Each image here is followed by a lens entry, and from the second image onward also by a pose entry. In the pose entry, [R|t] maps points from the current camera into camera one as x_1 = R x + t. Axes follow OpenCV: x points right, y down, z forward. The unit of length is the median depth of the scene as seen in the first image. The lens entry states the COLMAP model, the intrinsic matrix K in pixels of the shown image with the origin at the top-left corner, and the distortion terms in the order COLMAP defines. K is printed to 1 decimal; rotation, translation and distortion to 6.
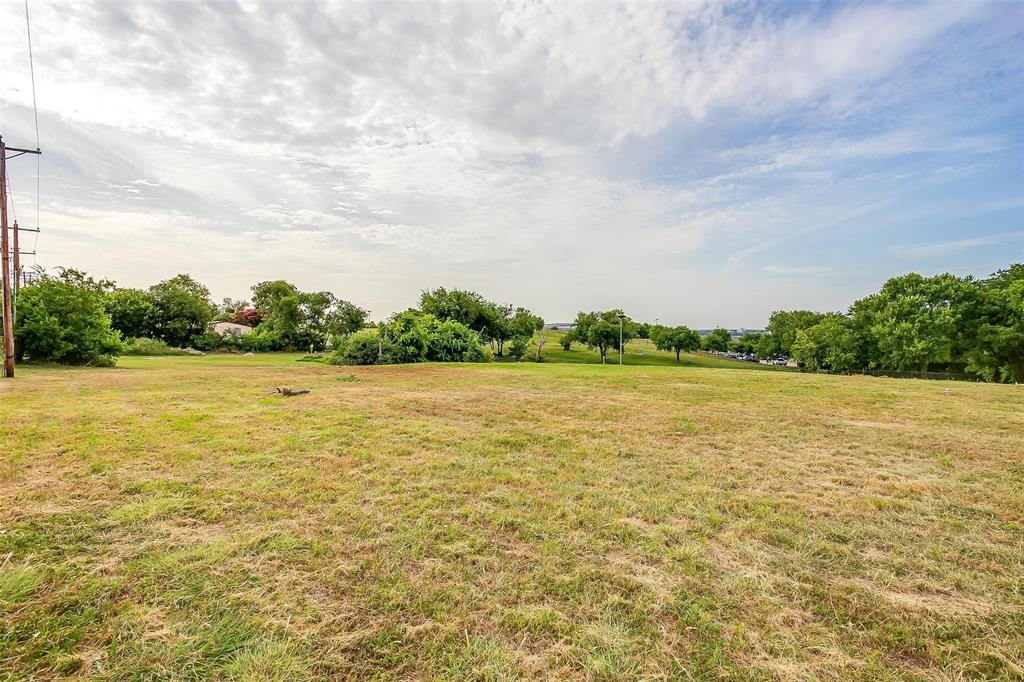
lens RADIAL K [[514.4, 0, 510.3], [0, 514.4, 332.5], [0, 0, 1]] dist [0.002223, 0.001477]
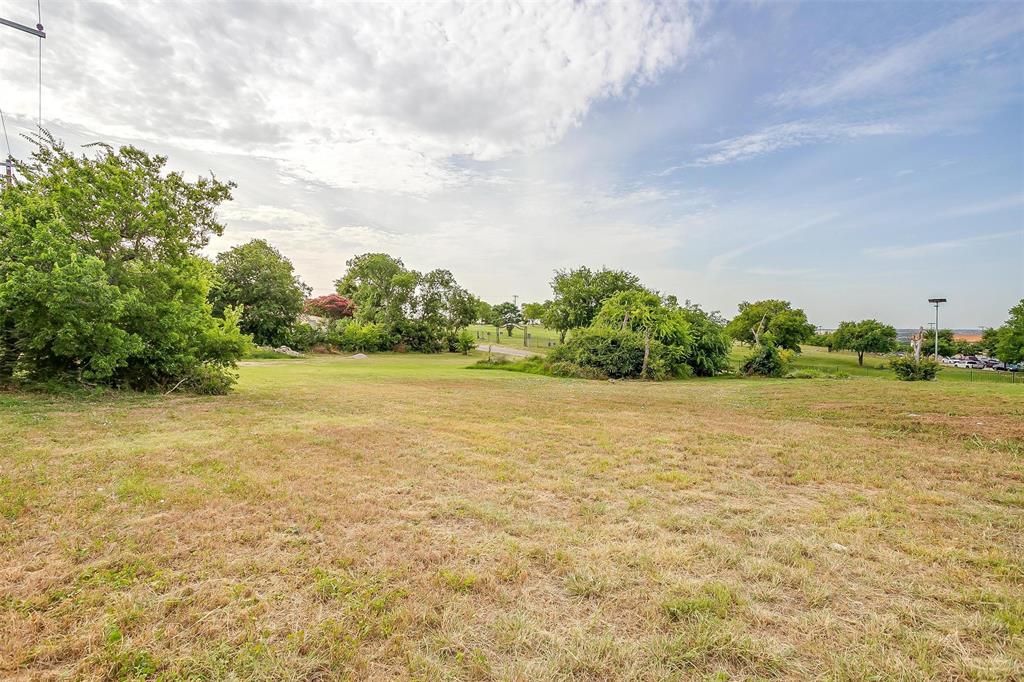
lens RADIAL K [[514.4, 0, 513.5], [0, 514.4, 348.0], [0, 0, 1]] dist [0.002223, 0.001477]
pose [[0.999895, 0.004286, -0.013855, -0.313533], [-0.003845, 0.999491, 0.031685, 0.009717], [0.013983, -0.031628, 0.999402, 0.343917]]
